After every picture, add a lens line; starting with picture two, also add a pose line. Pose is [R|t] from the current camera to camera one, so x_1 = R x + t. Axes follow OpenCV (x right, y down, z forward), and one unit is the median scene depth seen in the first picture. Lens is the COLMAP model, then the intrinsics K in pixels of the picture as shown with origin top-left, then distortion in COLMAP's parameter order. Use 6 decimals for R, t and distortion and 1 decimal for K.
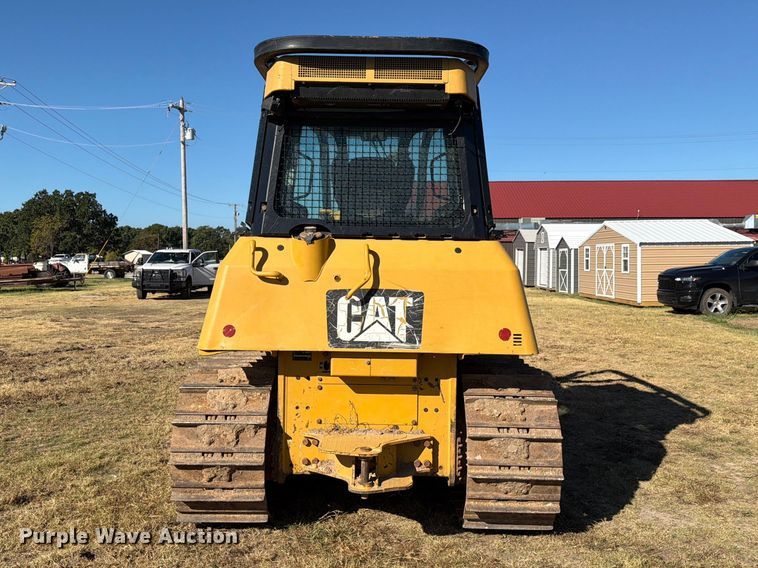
lens RADIAL K [[714.9, 0, 368.9], [0, 714.9, 282.7], [0, 0, 1]] dist [0.070970, -0.007993]
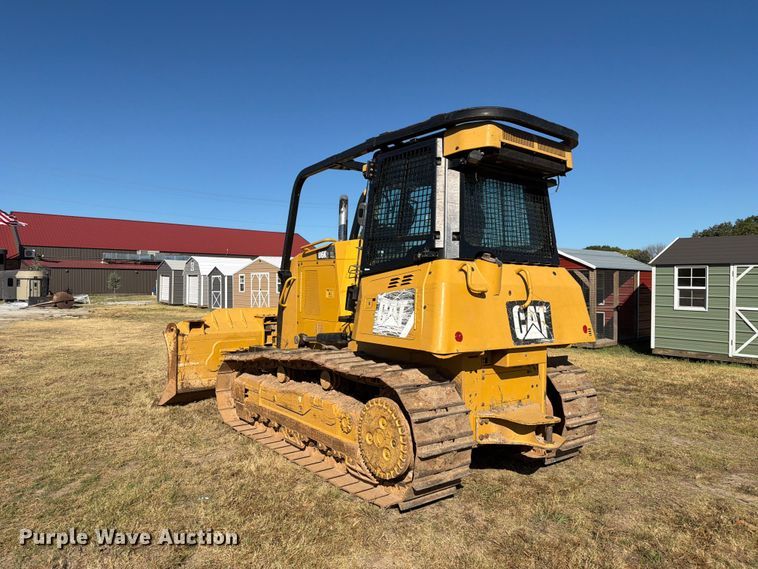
lens RADIAL K [[533.9, 0, 372.8], [0, 533.9, 285.4], [0, 0, 1]] dist [0.038889, -0.046334]
pose [[0.784137, 0.005071, 0.620567, -0.864535], [0.014150, 0.999561, -0.026047, 0.002197], [-0.620426, 0.029205, 0.783721, 0.380531]]
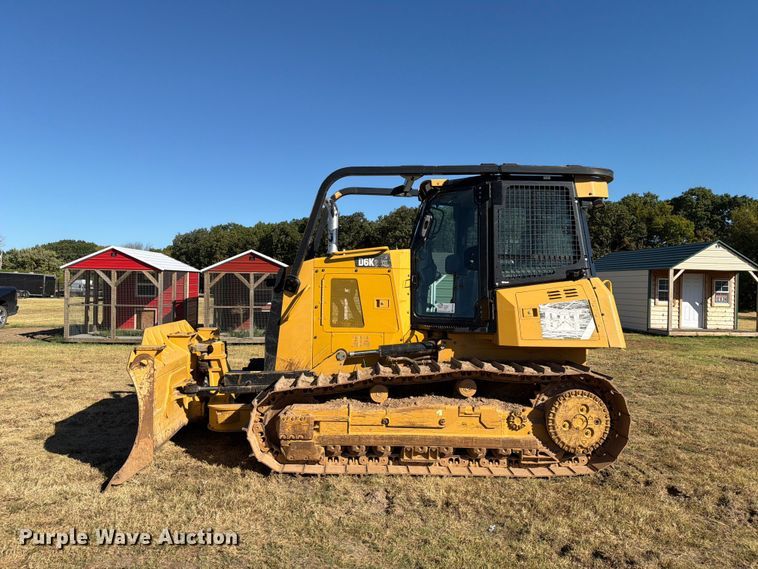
lens RADIAL K [[503.5, 0, 379.0], [0, 503.5, 284.5], [0, 0, 1]] dist [0.157983, -0.308004]
pose [[-0.032340, 0.010225, 0.999425, -3.039854], [0.020406, 0.999746, -0.009568, -0.224550], [-0.999269, 0.020085, -0.032541, 5.681731]]
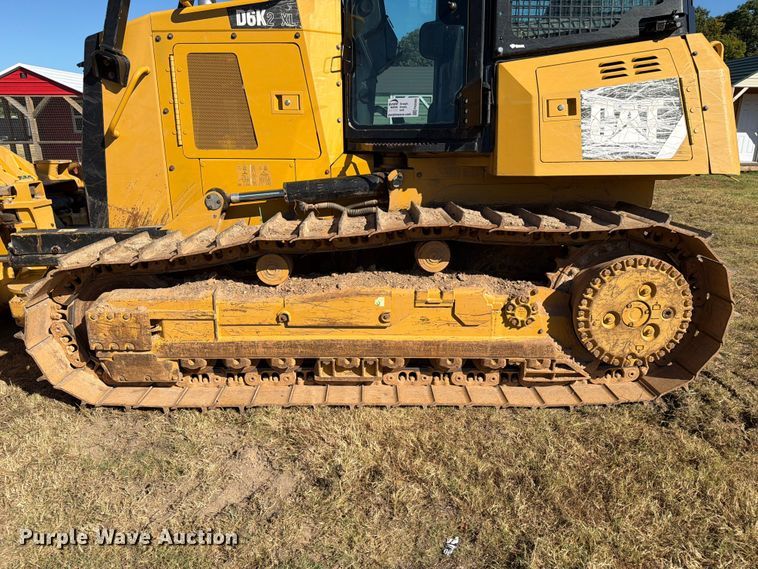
lens RADIAL K [[529.8, 0, 379.0], [0, 529.8, 284.5], [0, 0, 1]] dist [0.084407, -0.119450]
pose [[-0.016967, -0.279254, 0.960067, -0.830572], [0.037272, 0.959361, 0.279708, 0.100078], [-0.999161, 0.040530, -0.005869, 4.986781]]
